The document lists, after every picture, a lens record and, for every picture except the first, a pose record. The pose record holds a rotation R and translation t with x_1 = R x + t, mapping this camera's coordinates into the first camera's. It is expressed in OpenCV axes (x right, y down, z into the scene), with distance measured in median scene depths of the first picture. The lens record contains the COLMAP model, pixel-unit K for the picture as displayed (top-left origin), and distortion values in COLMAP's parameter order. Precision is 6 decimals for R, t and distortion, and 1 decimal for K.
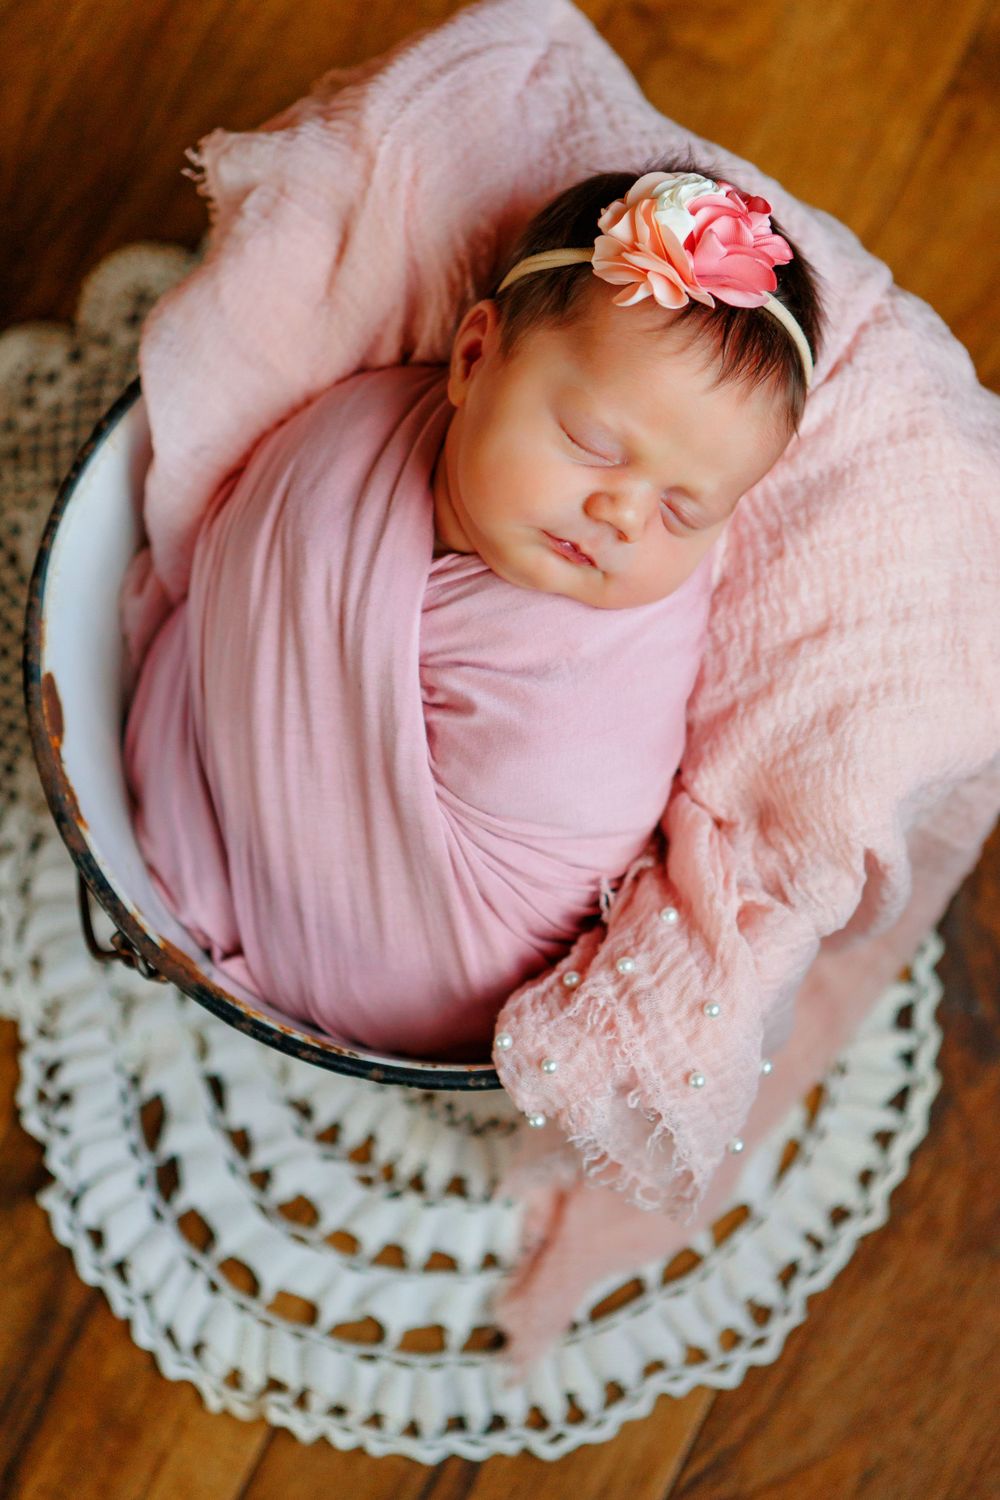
lens RADIAL K [[2993.3, 0, 601.4], [0, 2993.3, 740.3], [0, 0, 1]] dist [-0.061103, 0.000000]
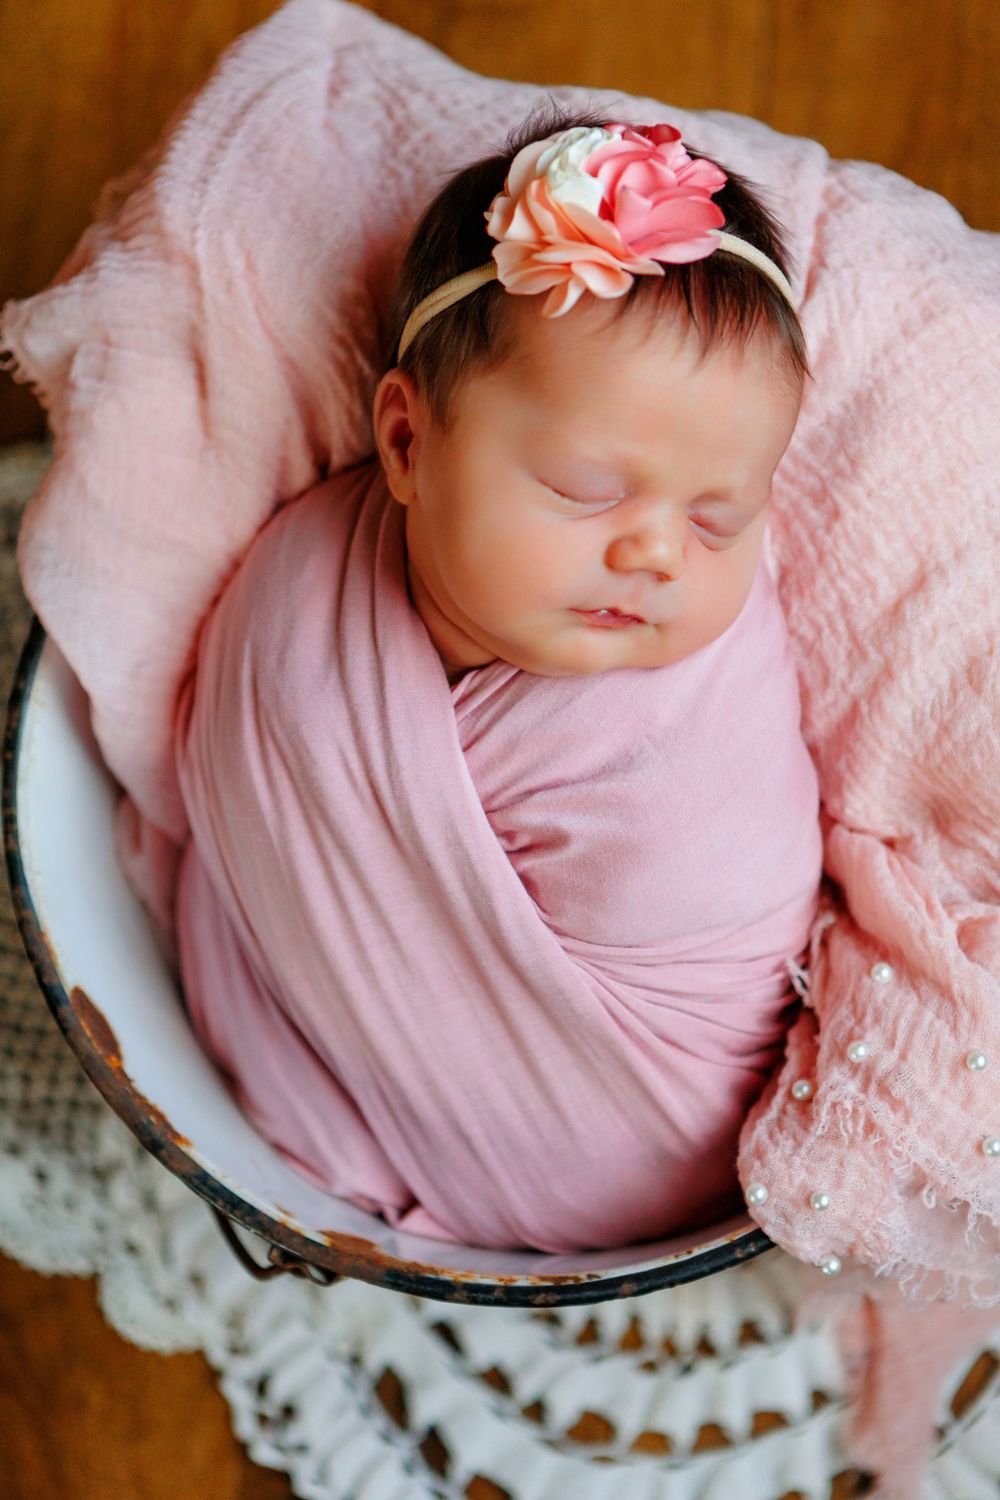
lens RADIAL K [[2993.3, 0, 582.2], [0, 2993.3, 746.3], [0, 0, 1]] dist [-0.061103, 0.000000]
pose [[0.922253, -0.386079, -0.019808, -0.012805], [0.386340, 0.922284, 0.011543, -0.039953], [0.013812, -0.018299, 0.999737, 0.175326]]
